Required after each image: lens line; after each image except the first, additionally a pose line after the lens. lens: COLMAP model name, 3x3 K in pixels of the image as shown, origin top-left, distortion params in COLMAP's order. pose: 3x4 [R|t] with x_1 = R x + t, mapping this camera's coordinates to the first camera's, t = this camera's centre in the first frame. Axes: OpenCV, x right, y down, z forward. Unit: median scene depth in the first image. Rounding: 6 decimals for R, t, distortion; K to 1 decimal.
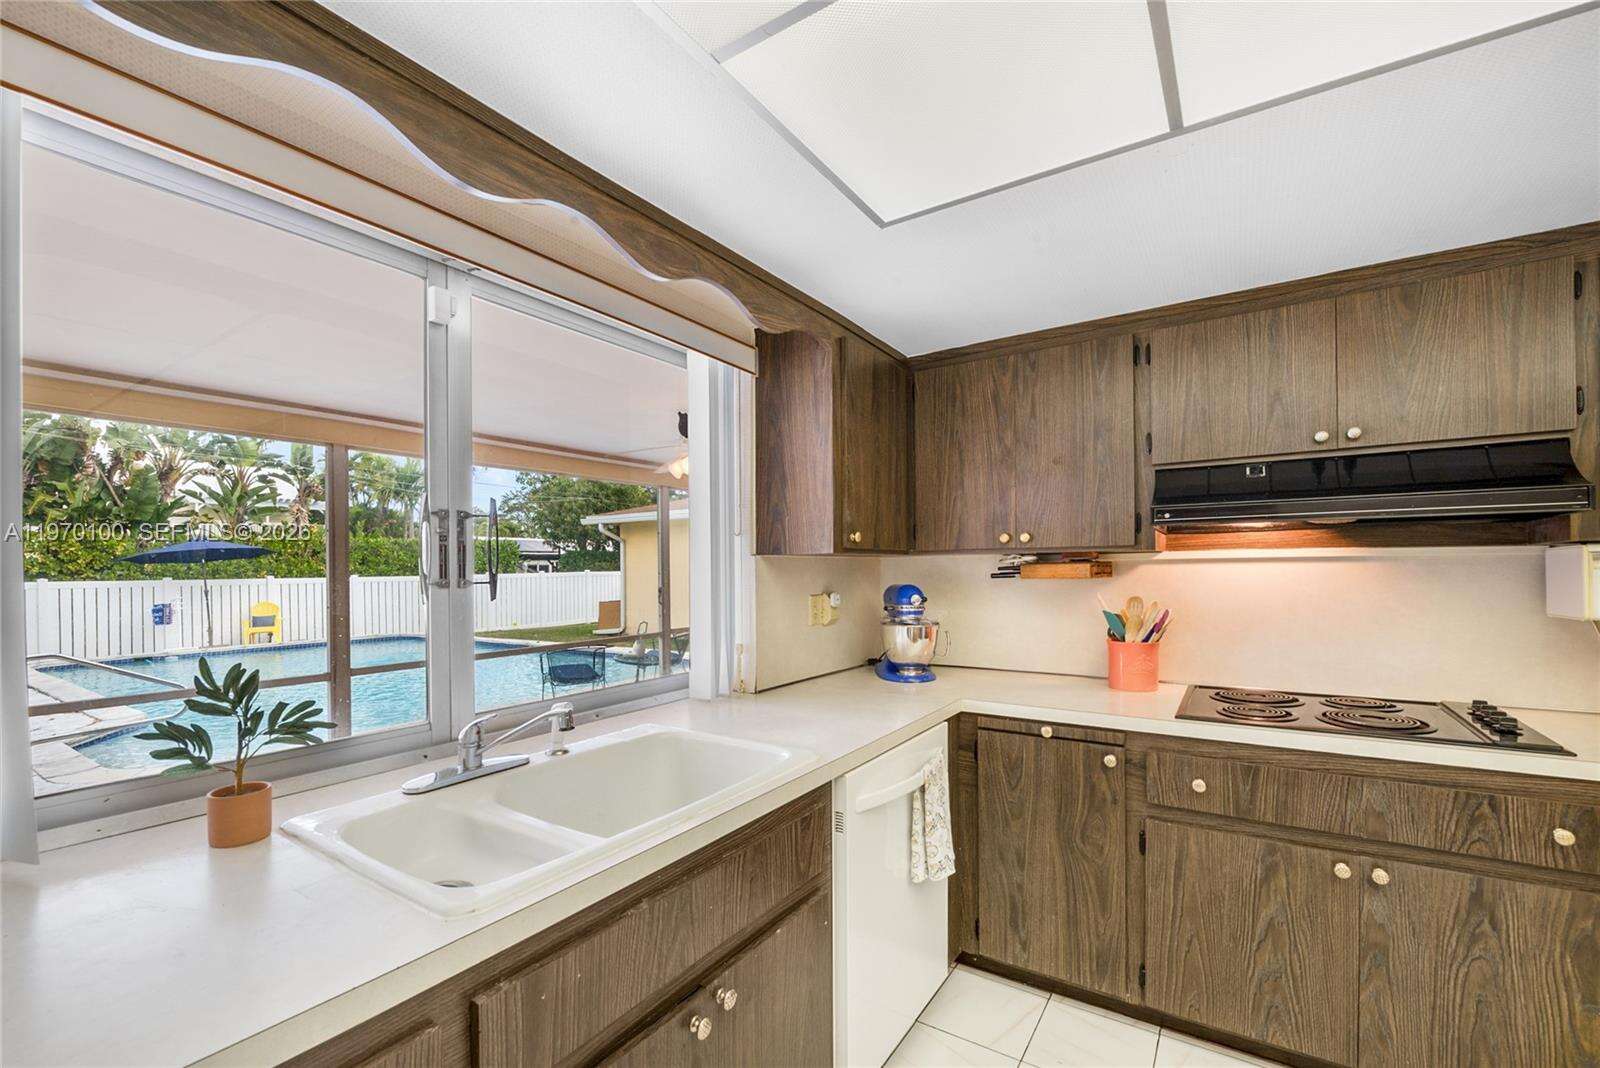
lens RADIAL K [[677.0, 0, 797.7], [0, 677.0, 572.0], [0, 0, 1]] dist [-0.021407, 0.000605]
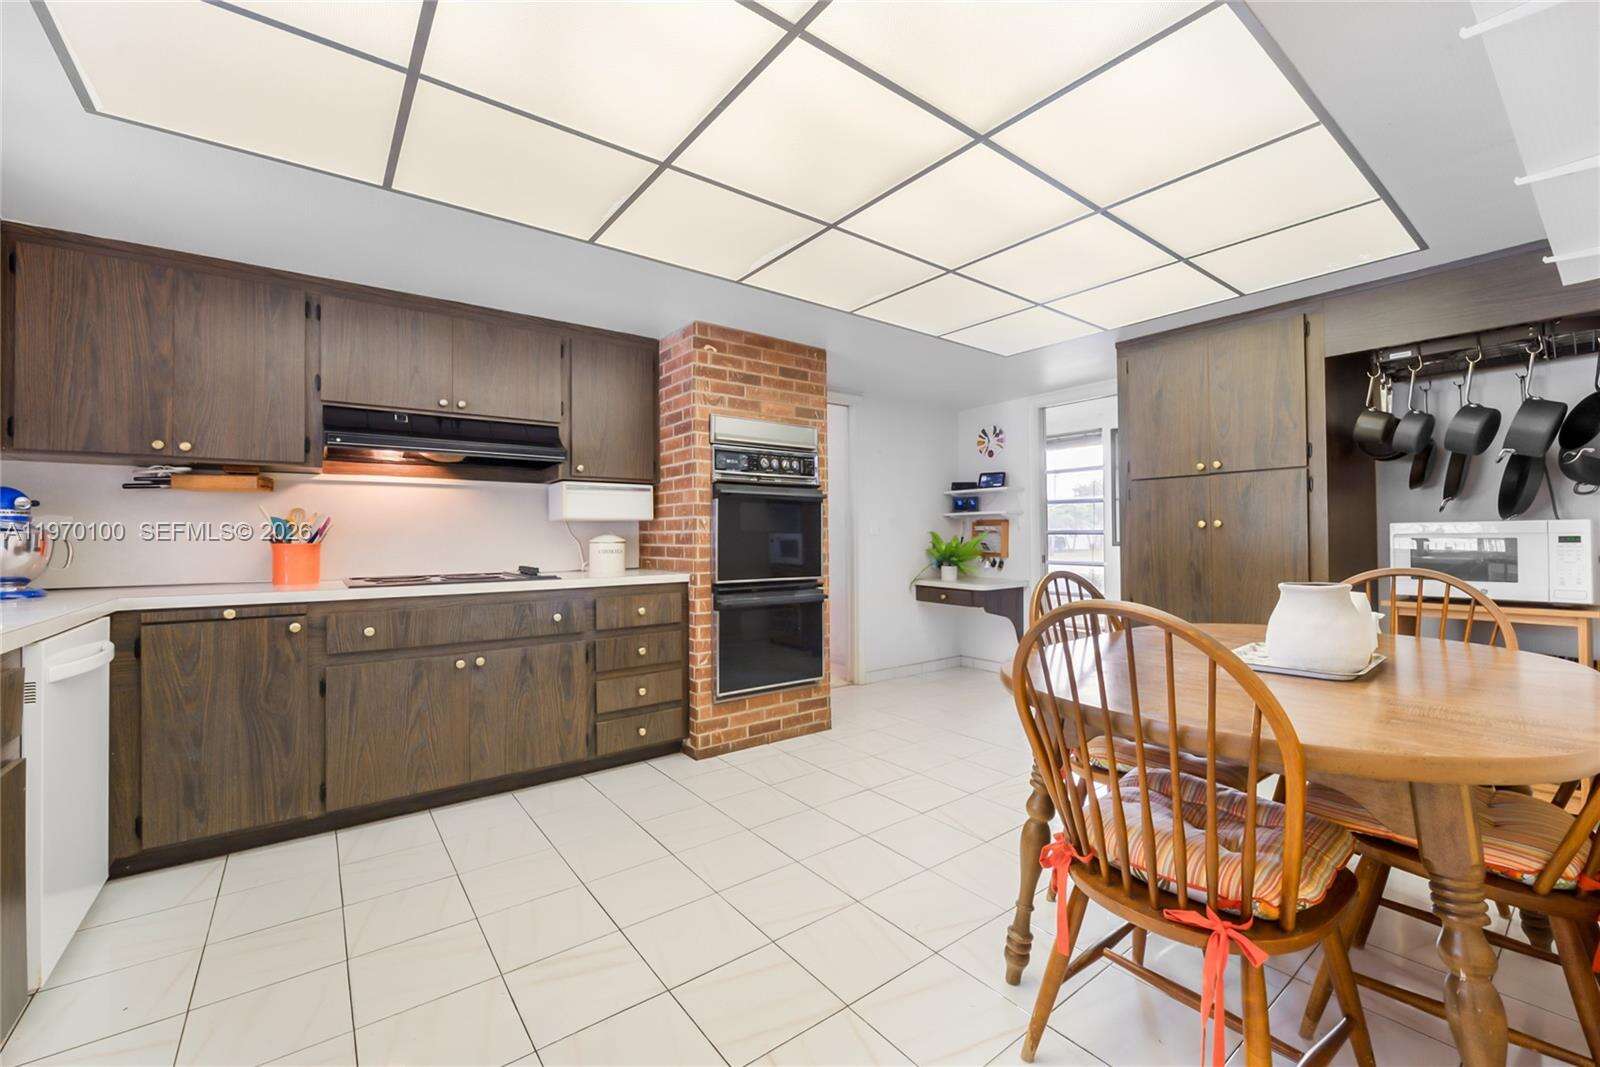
lens RADIAL K [[649.9, 0, 798.9], [0, 649.9, 533.0], [0, 0, 1]] dist [0.001235, -0.000196]
pose [[0.339370, 0.011143, 0.940587, -0.340956], [0.004832, 0.999896, -0.013589, 0.120017], [-0.940641, 0.009157, 0.339281, -0.280435]]
